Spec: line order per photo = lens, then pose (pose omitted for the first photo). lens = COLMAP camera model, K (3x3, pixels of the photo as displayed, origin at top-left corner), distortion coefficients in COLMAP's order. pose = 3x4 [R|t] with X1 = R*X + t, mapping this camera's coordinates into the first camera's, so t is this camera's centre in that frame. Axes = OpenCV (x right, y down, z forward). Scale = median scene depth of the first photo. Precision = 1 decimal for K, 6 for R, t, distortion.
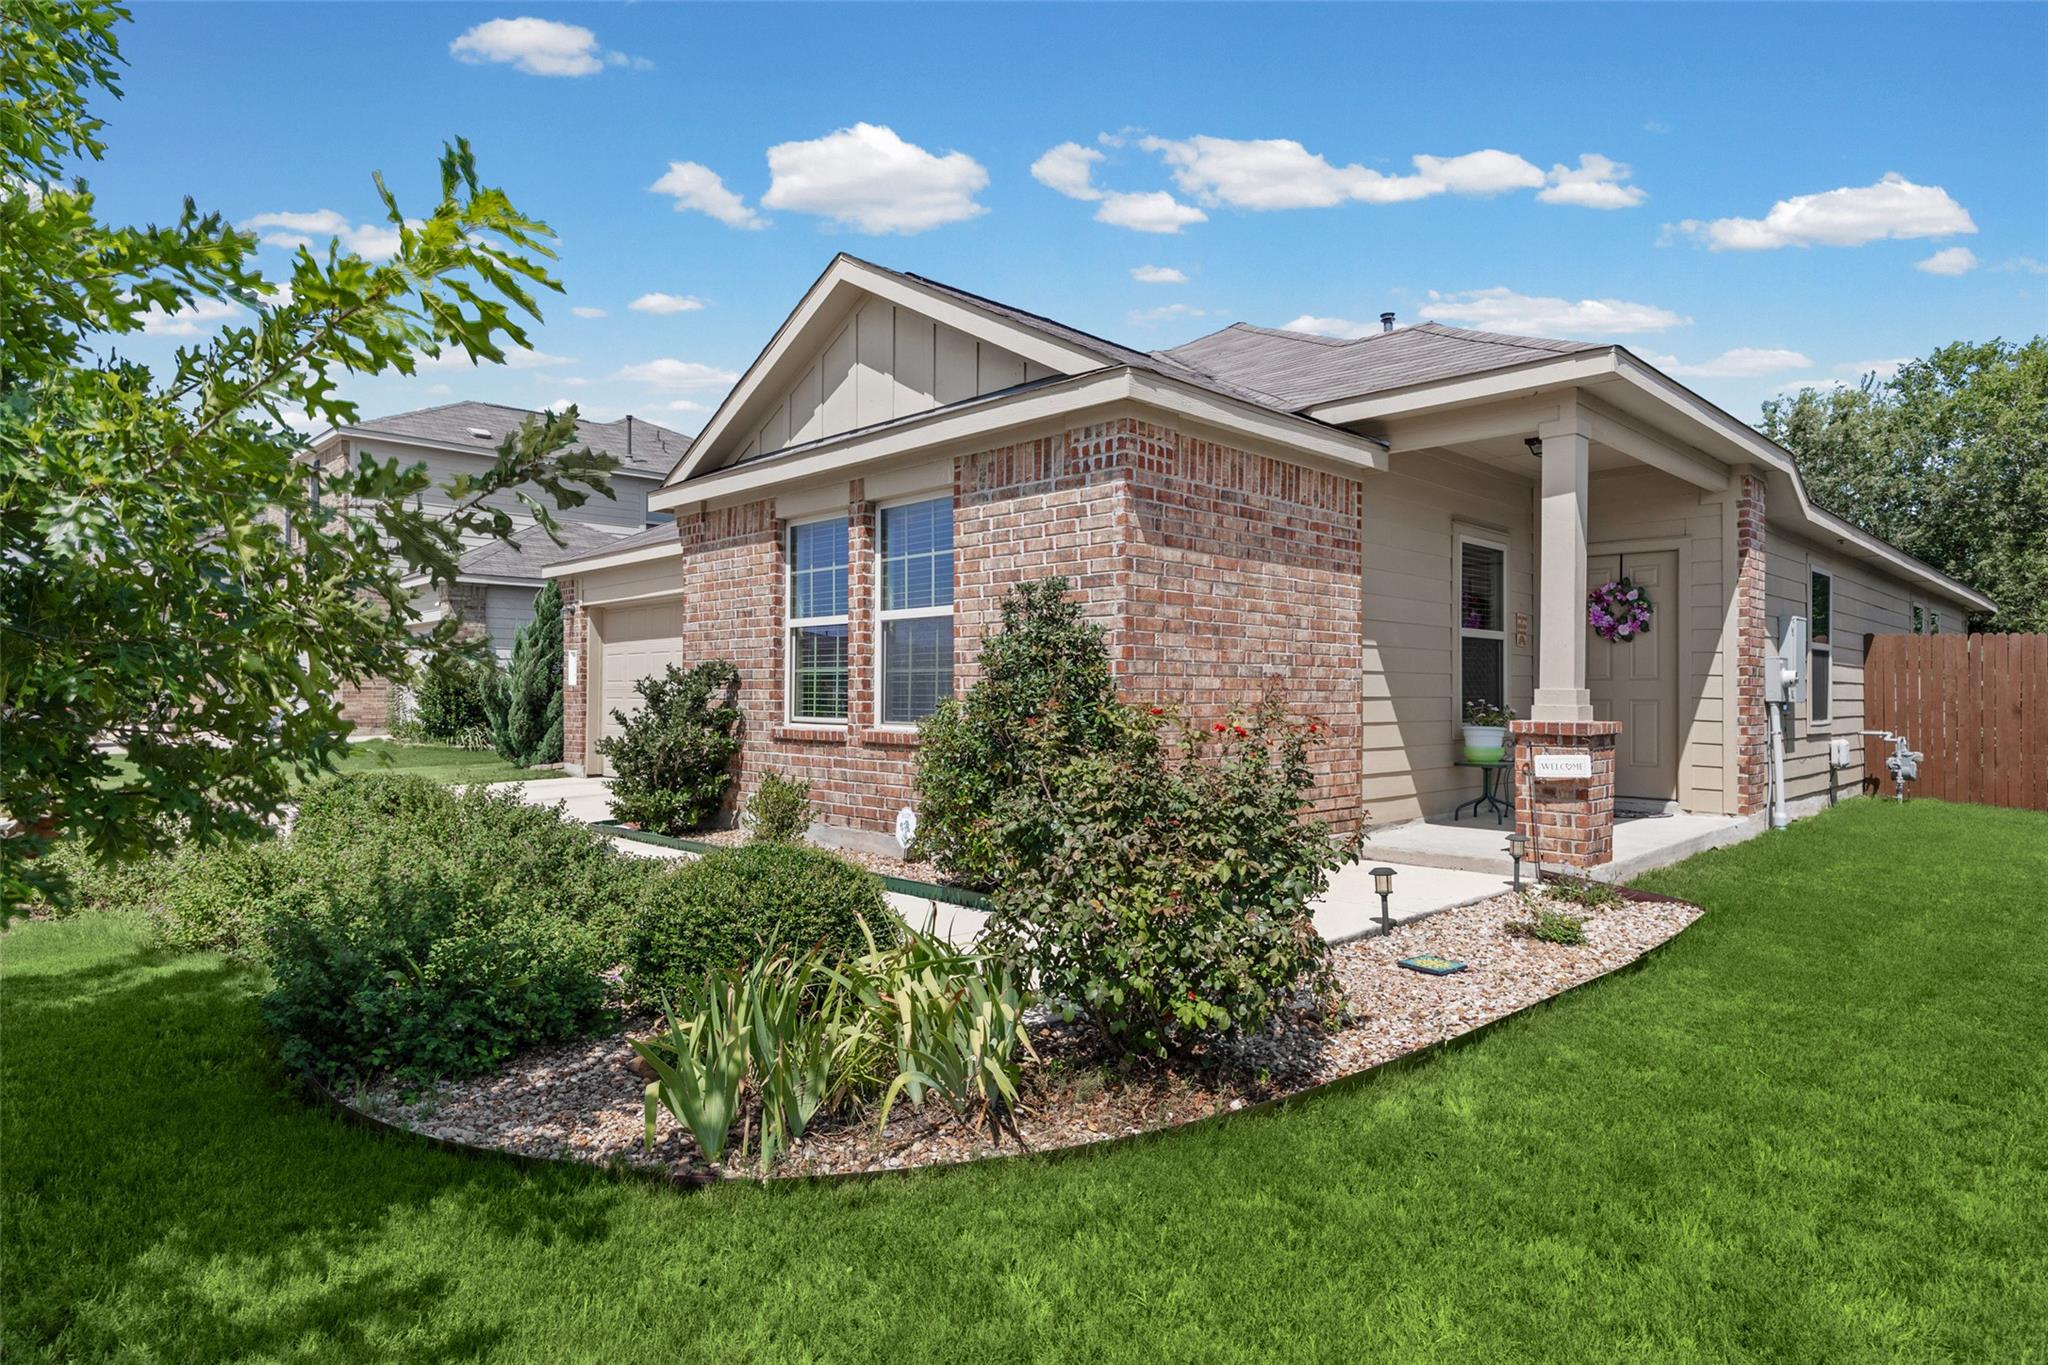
lens RADIAL K [[1143.4, 0, 1023.1], [0, 1143.4, 681.9], [0, 0, 1]] dist [0.005172, 0.000183]
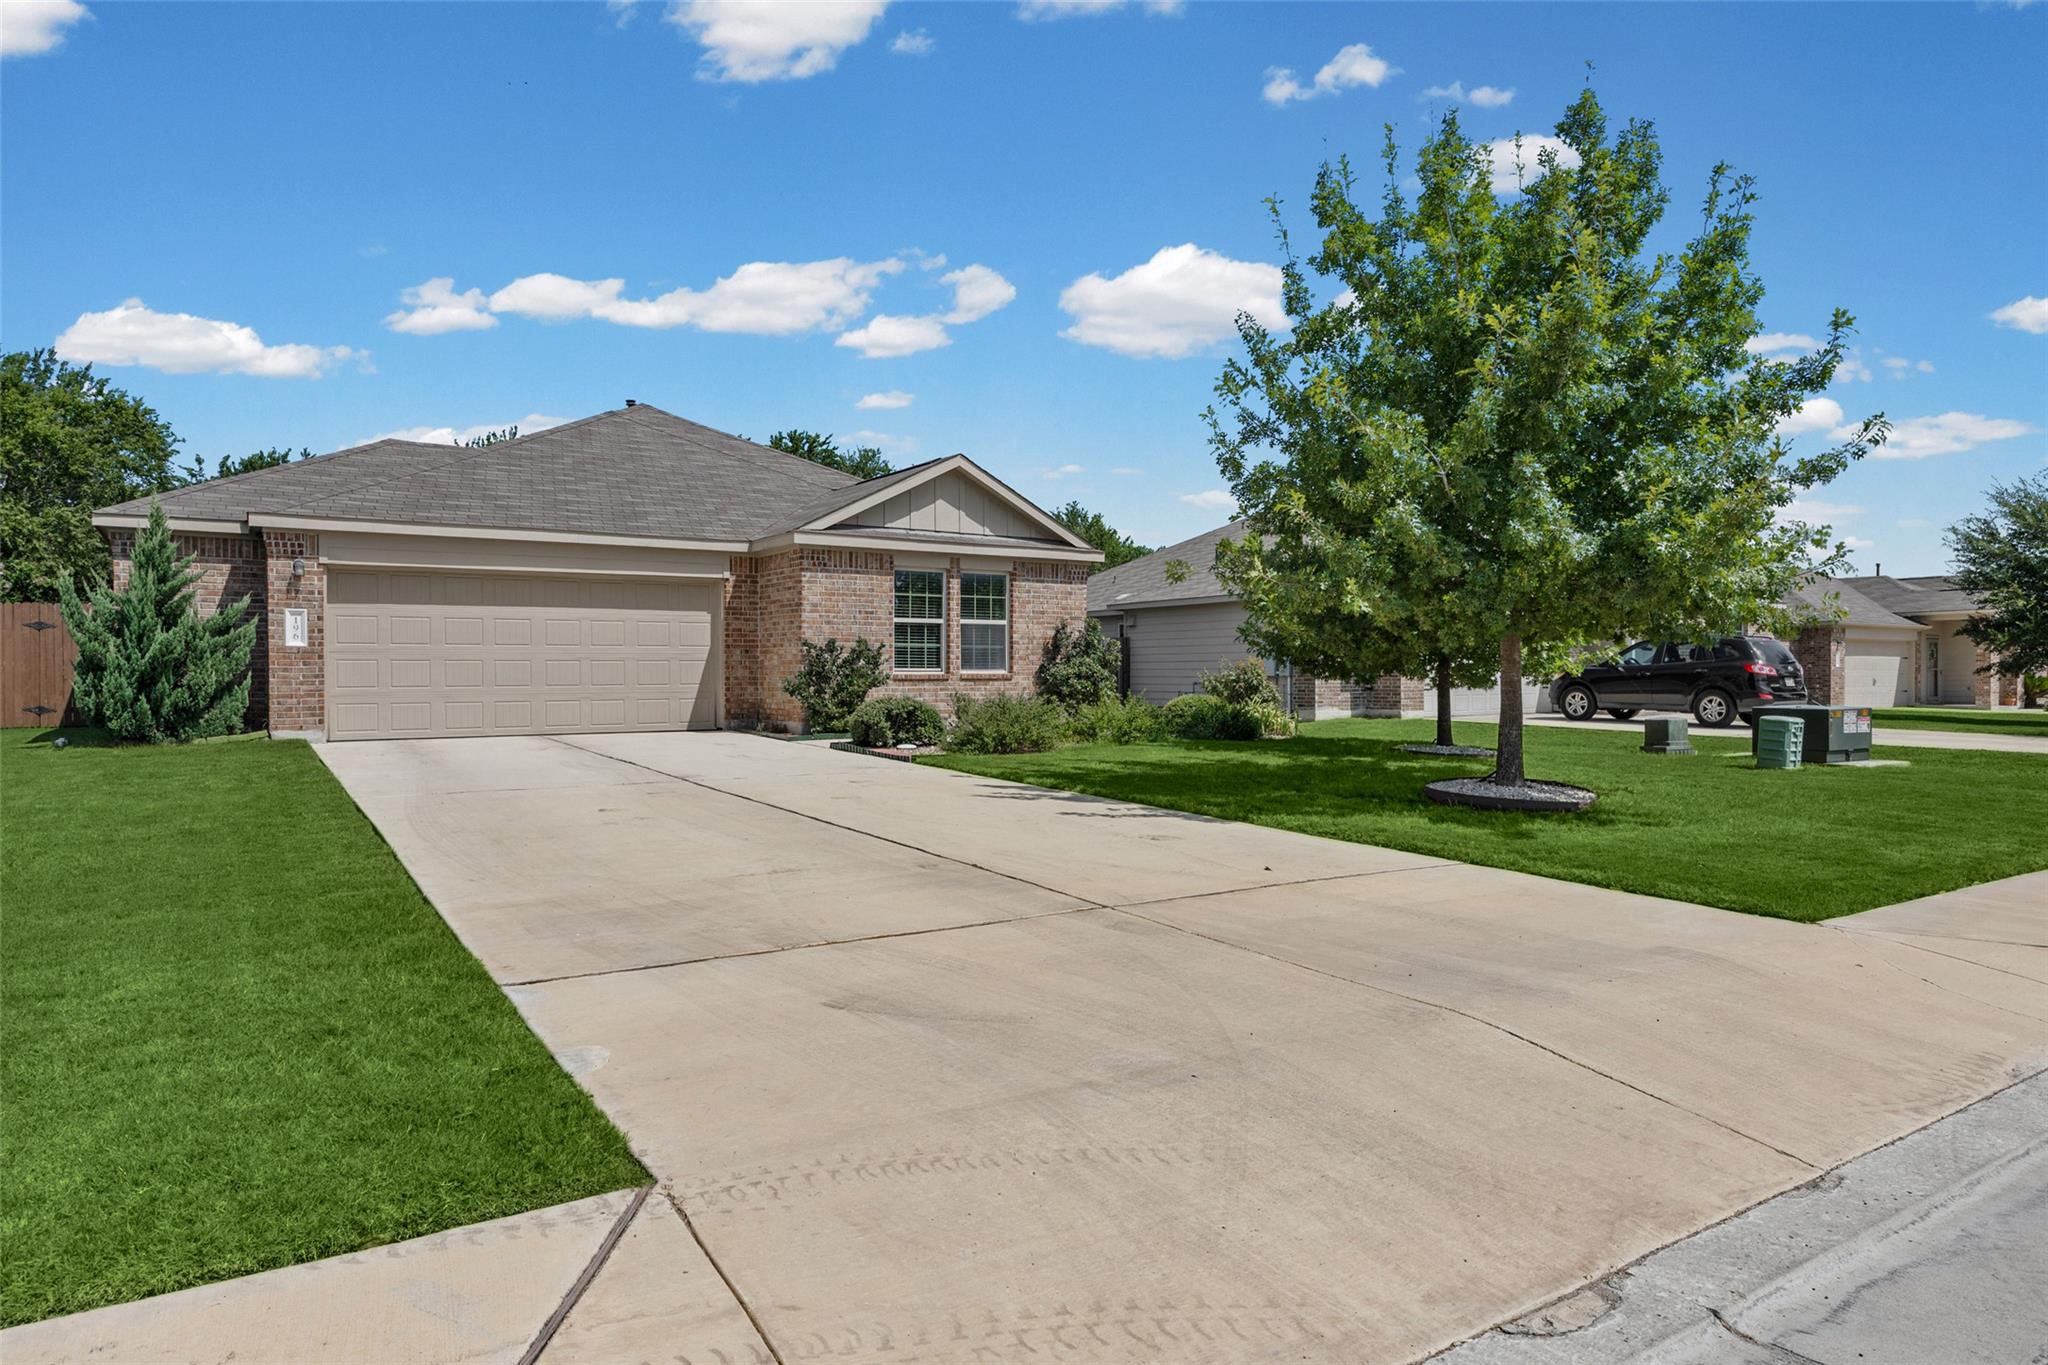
lens RADIAL K [[1206.3, 0, 1015.9], [0, 1206.3, 675.8], [0, 0, 1]] dist [-0.000519, -0.000531]
pose [[0.202696, -0.003830, 0.979234, -2.381716], [-0.007245, 0.999959, 0.005411, 0.033970], [-0.979215, -0.008192, 0.202660, 0.422654]]
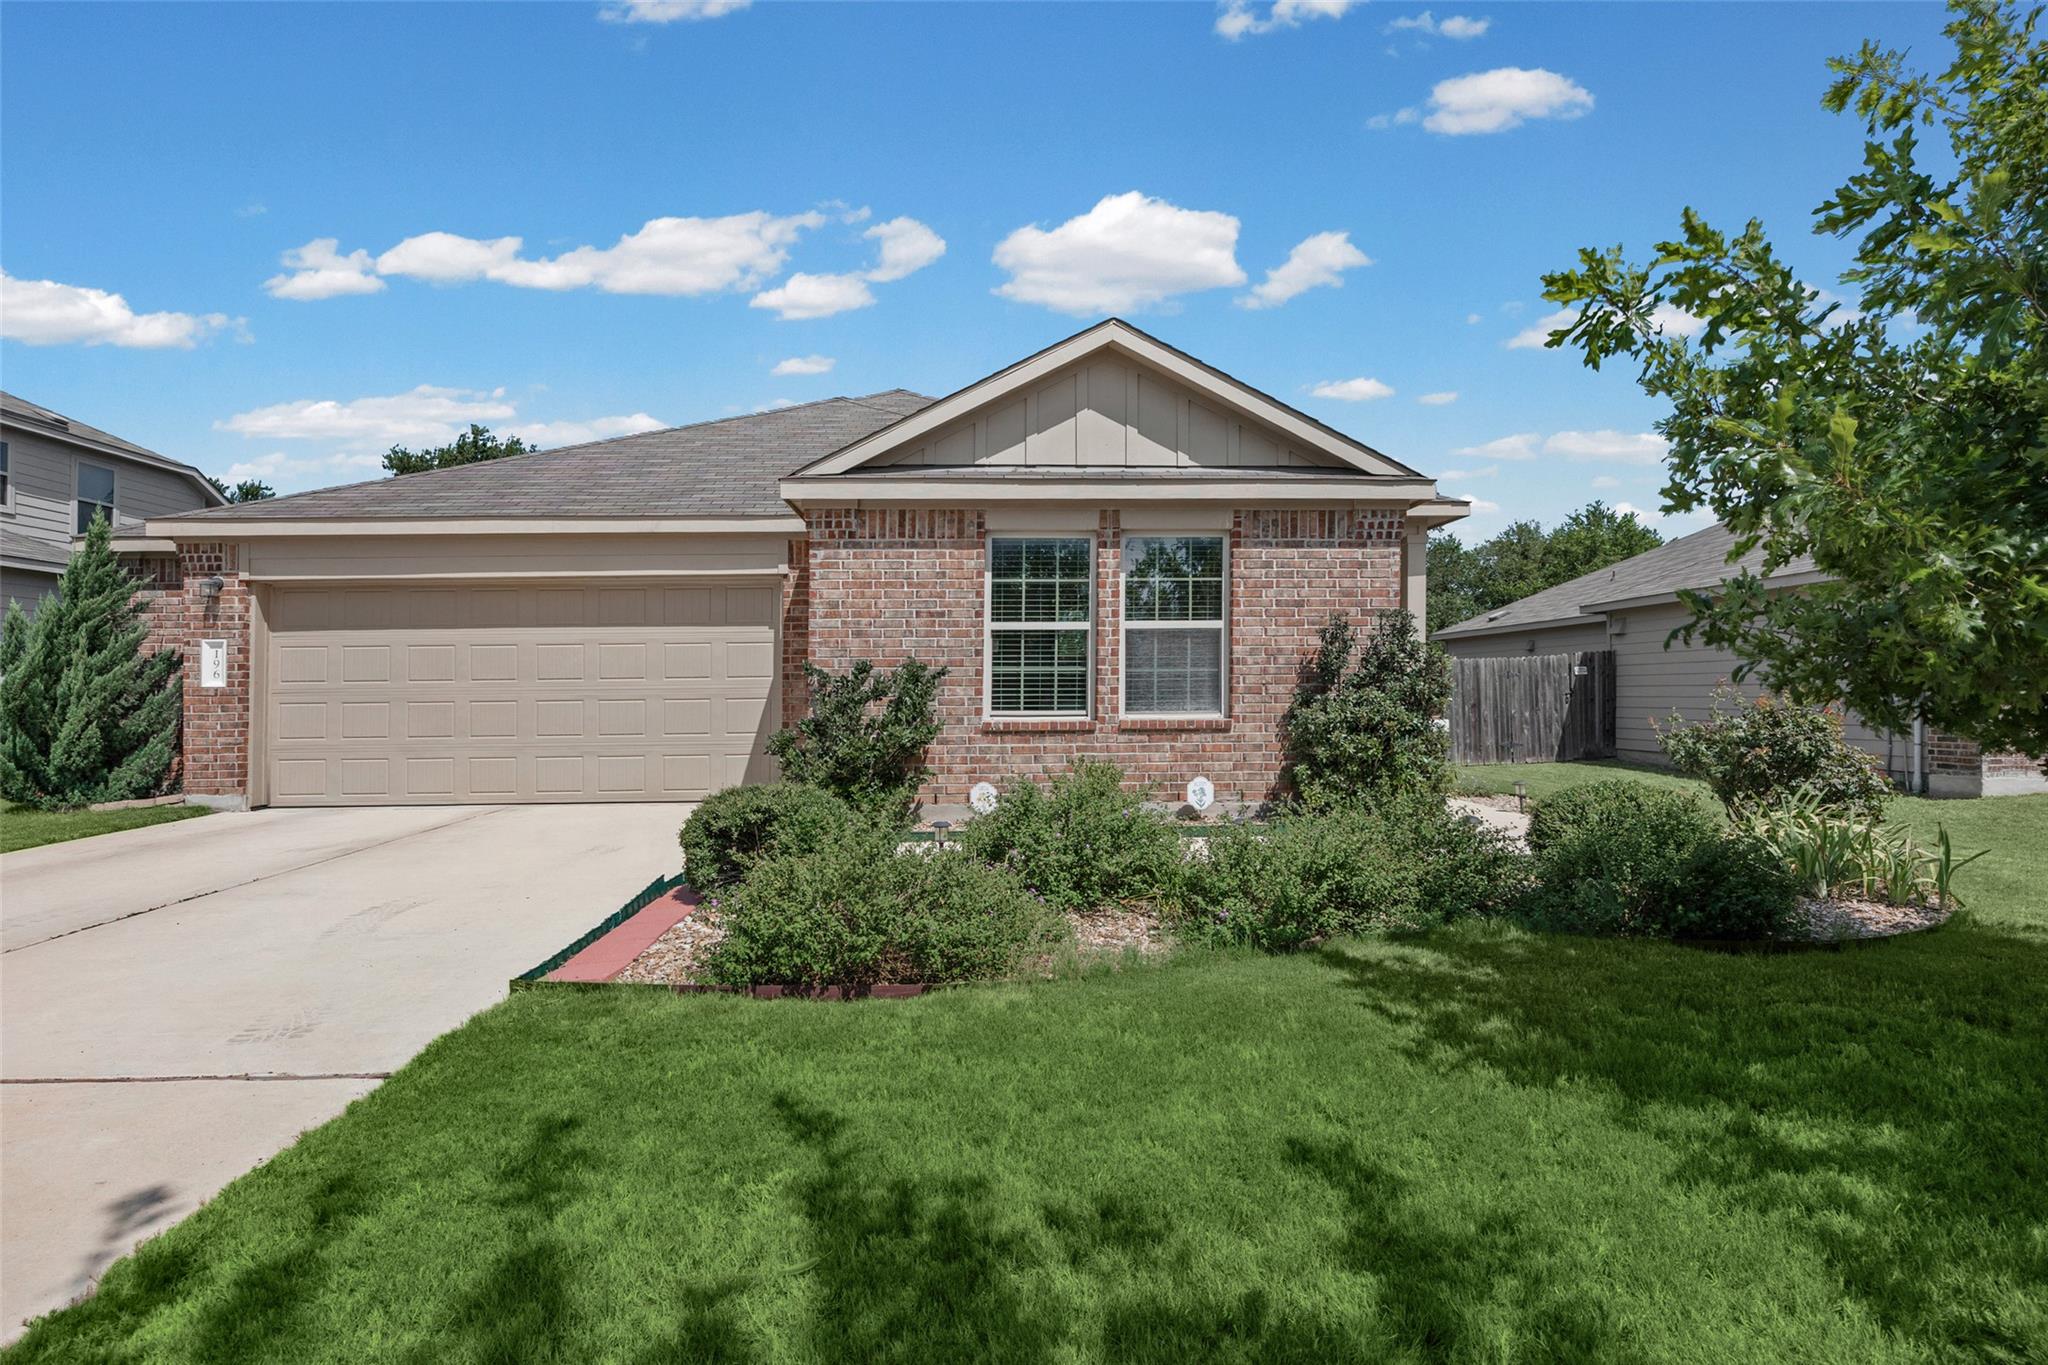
lens RADIAL K [[965.4, 0, 1017.9], [0, 965.4, 700.6], [0, 0, 1]] dist [-0.007545, -0.000634]
pose [[0.671813, -0.010909, 0.740641, -0.963799], [0.001838, 0.999913, 0.013060, 0.009166], [-0.740719, -0.007413, 0.671775, 0.394580]]
